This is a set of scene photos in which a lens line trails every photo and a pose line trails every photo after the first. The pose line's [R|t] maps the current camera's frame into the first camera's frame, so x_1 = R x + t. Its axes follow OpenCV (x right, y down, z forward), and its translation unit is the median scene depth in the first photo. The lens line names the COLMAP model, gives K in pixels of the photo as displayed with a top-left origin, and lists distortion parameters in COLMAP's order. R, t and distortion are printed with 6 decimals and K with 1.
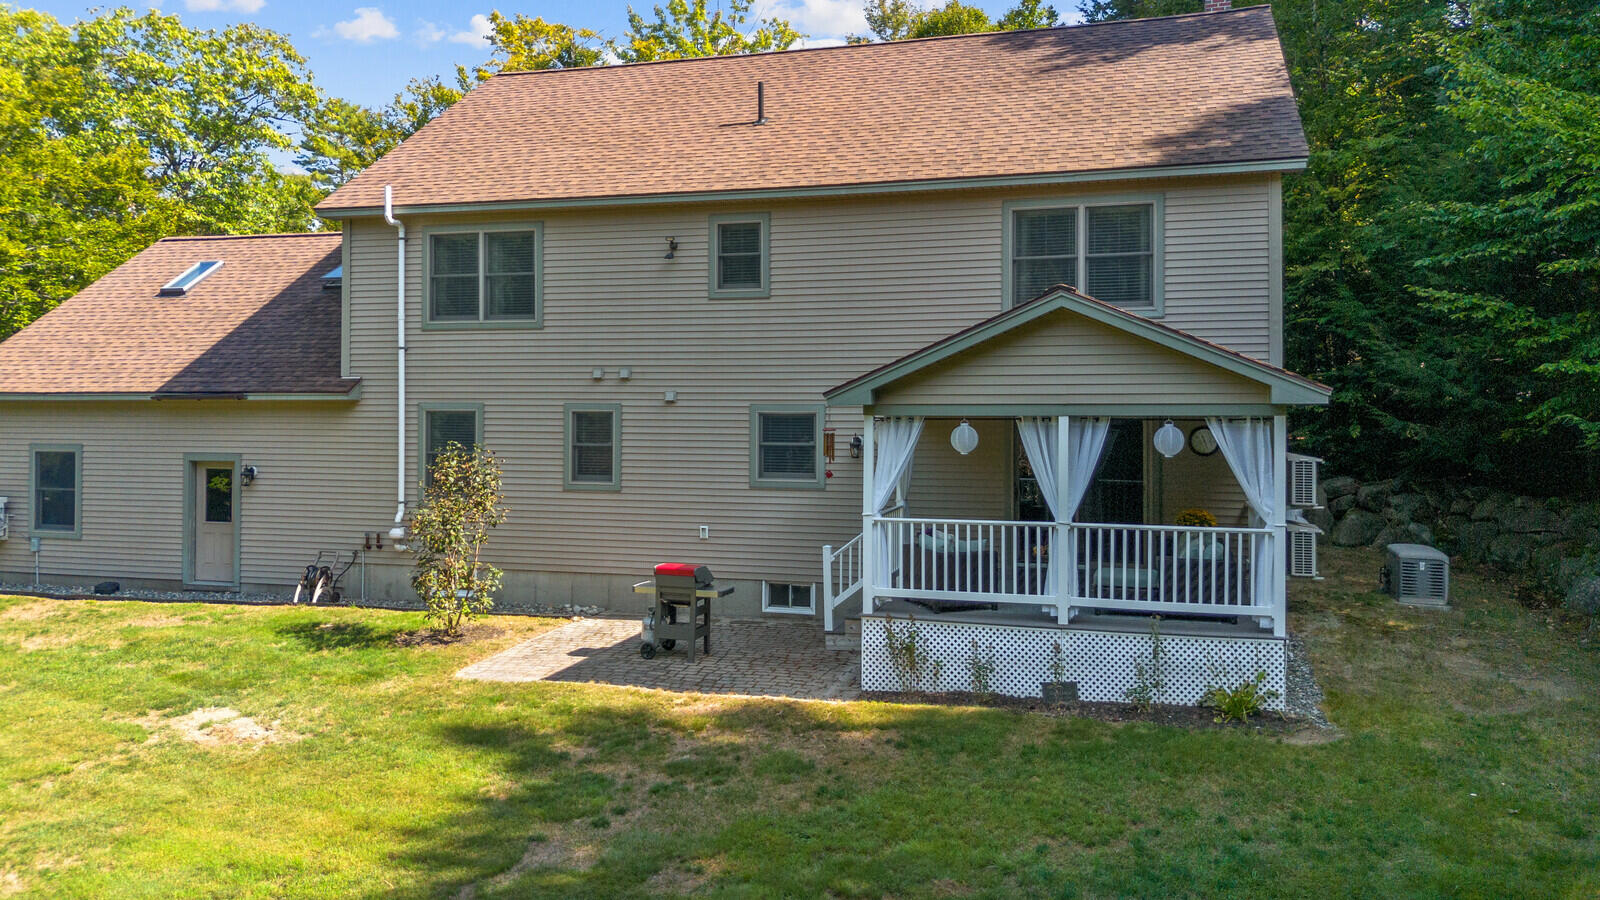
lens RADIAL K [[1179.6, 0, 801.7], [0, 1179.6, 378.4], [0, 0, 1]] dist [0.079660, -0.096751]
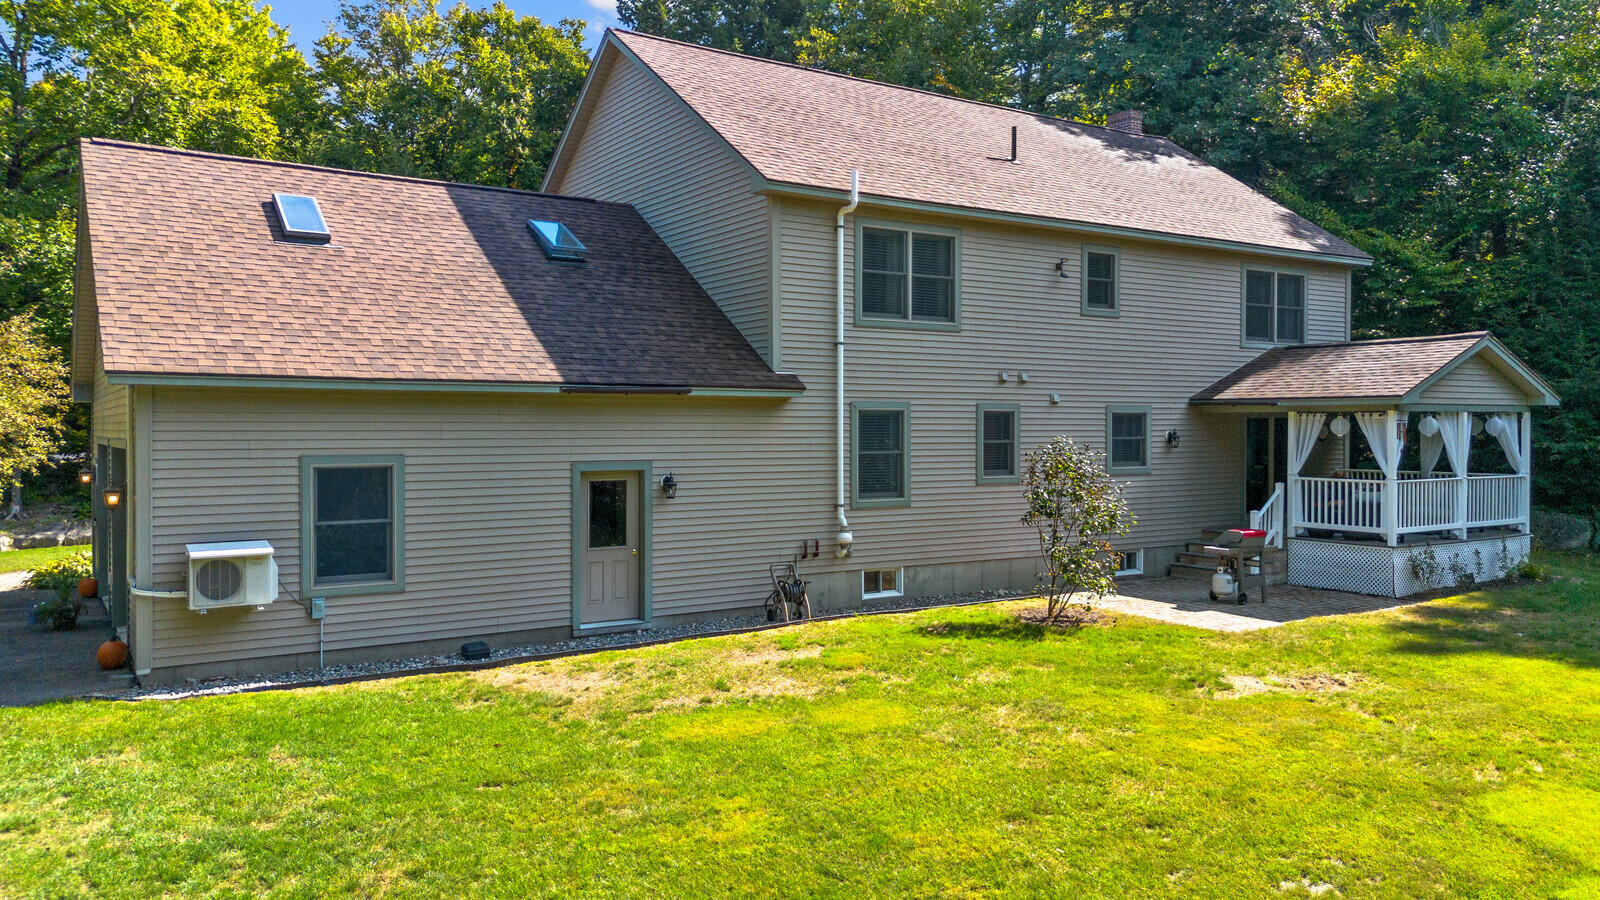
lens RADIAL K [[1136.1, 0, 803.6], [0, 1136.1, 446.5], [0, 0, 1]] dist [0.076697, -0.074338]
pose [[0.656566, -0.015239, 0.754115, -1.050715], [-0.013212, 0.999410, 0.031698, 0.028728], [-0.754153, -0.030776, 0.655977, 0.432723]]
